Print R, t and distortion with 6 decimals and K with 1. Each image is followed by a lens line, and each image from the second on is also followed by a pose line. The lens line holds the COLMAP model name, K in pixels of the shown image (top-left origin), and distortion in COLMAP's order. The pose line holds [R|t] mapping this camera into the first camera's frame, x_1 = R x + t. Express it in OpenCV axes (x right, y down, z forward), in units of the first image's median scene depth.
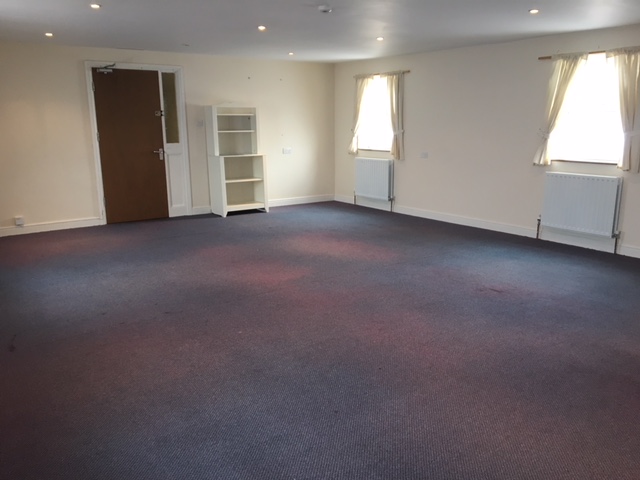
lens RADIAL K [[536.6, 0, 321.2], [0, 536.6, 241.5], [0, 0, 1]] dist [0.053809, -0.067919]
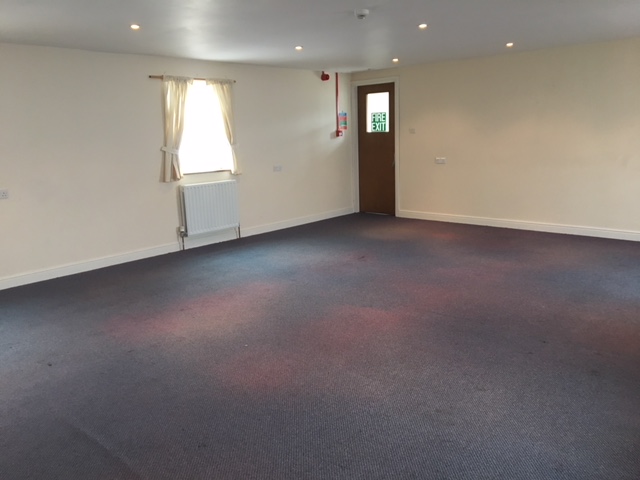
lens RADIAL K [[536.6, 0, 321.2], [0, 536.6, 241.5], [0, 0, 1]] dist [0.053809, -0.067919]
pose [[-0.181652, -0.193418, 0.964154, -0.724227], [0.245958, 0.940365, 0.234985, -0.223319], [-0.952107, 0.279827, -0.123247, 0.973089]]
